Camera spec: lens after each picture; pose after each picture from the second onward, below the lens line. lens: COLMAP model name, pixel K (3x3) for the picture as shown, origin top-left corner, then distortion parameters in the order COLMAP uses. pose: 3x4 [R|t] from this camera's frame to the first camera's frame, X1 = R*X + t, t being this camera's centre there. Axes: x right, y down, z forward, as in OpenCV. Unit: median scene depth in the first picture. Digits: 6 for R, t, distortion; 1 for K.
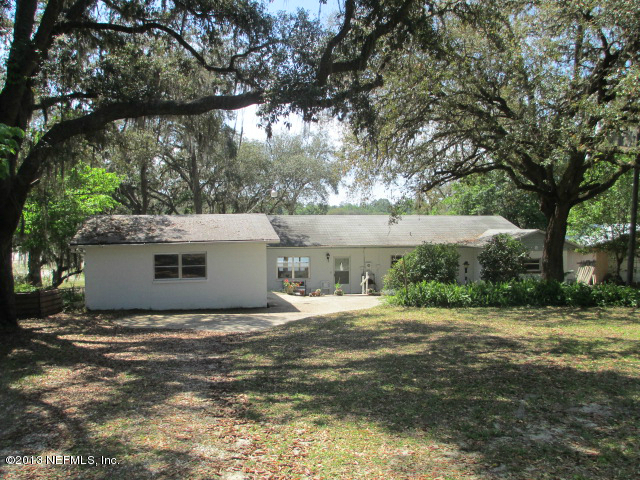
lens RADIAL K [[541.7, 0, 320.0], [0, 541.7, 240.0], [0, 0, 1]] dist [-0.052556, 0.002180]
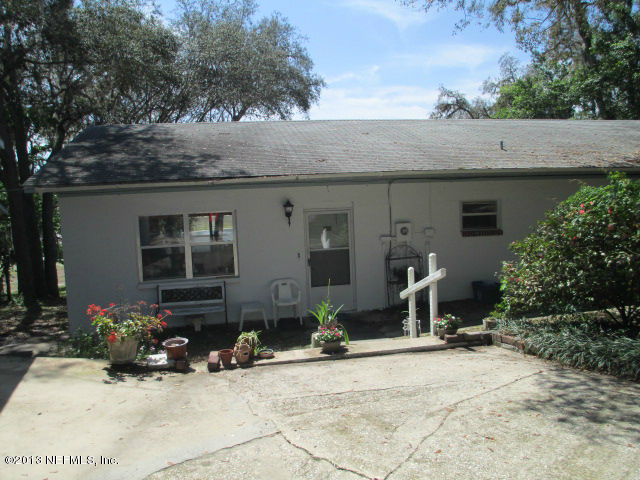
lens RADIAL K [[541.7, 0, 320.0], [0, 541.7, 240.0], [0, 0, 1]] dist [-0.052556, 0.002180]
pose [[0.997883, -0.042226, 0.049472, 0.017416], [0.039407, 0.997618, 0.056622, 0.031291], [-0.051745, -0.054552, 0.997169, 0.661270]]
